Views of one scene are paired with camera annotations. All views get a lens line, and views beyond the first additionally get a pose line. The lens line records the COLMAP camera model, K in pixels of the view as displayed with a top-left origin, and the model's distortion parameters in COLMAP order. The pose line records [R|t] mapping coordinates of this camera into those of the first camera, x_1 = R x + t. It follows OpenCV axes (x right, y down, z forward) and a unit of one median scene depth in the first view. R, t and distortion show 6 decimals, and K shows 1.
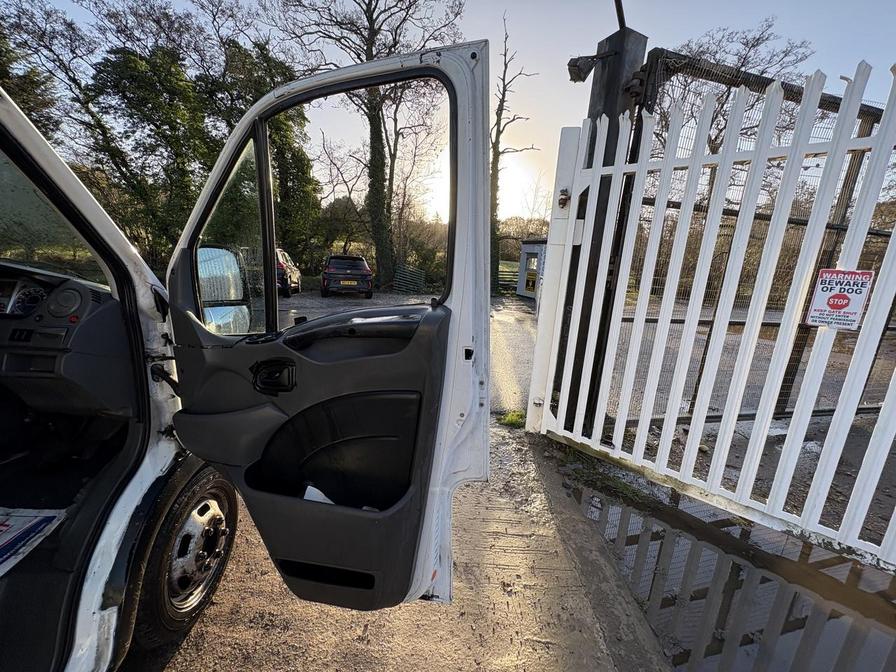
lens RADIAL K [[354.5, 0, 447.2], [0, 354.5, 335.3], [0, 0, 1]] dist [0.000174, -0.000377]
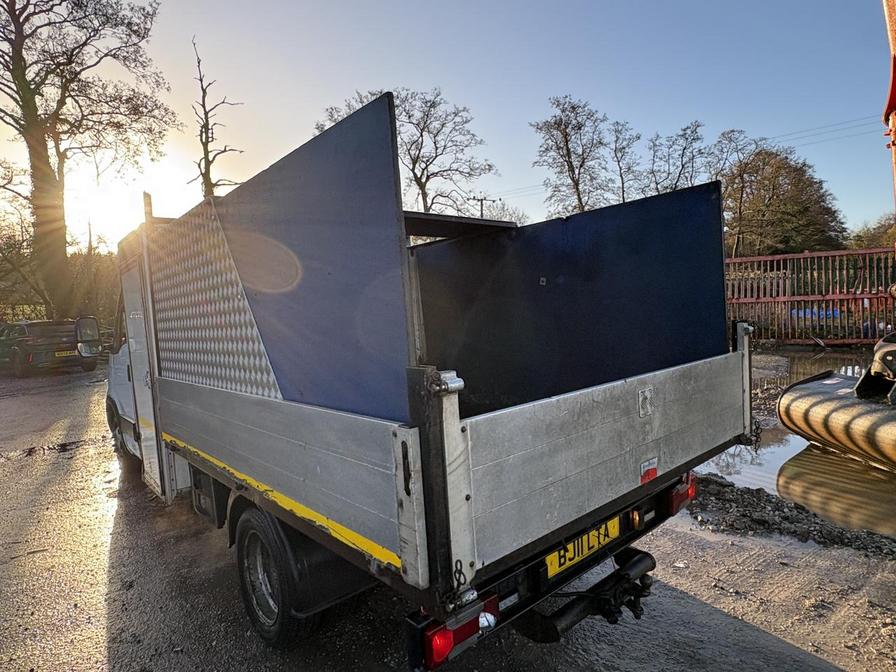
lens RADIAL K [[526.2, 0, 450.0], [0, 526.2, 336.3], [0, 0, 1]] dist [0.000069, -0.000694]
pose [[0.805717, -0.133690, 0.577015, -1.430915], [0.210357, 0.975273, -0.067769, 0.401686], [-0.553688, 0.175982, 0.813917, -2.377958]]
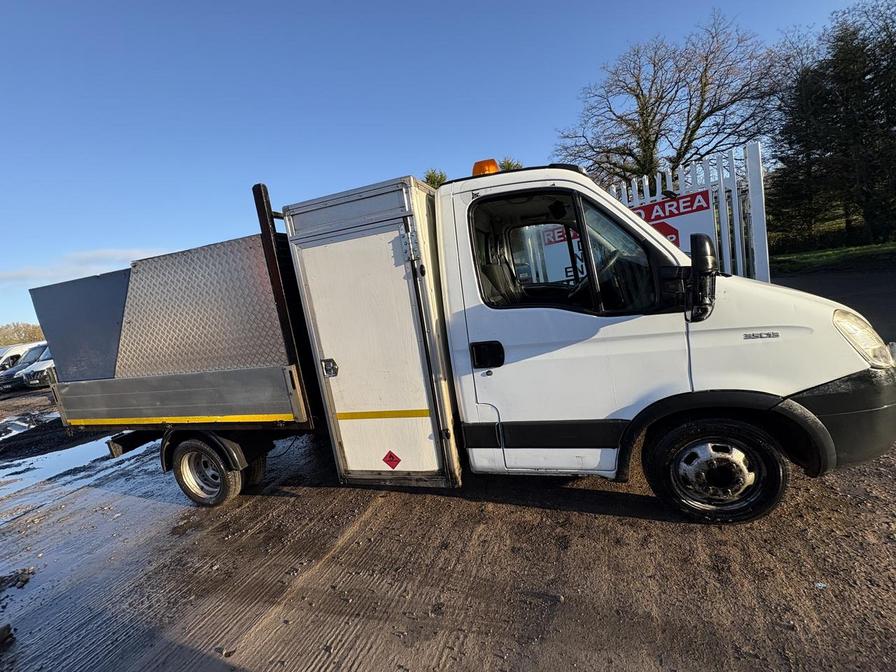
lens RADIAL K [[354.5, 0, 453.7], [0, 354.5, 333.4], [0, 0, 1]] dist [0.000174, -0.000377]
pose [[-0.366722, 0.148334, -0.918429, 0.708365], [-0.034708, 0.984339, 0.172837, -0.079578], [0.929683, 0.095260, -0.355830, 0.534361]]
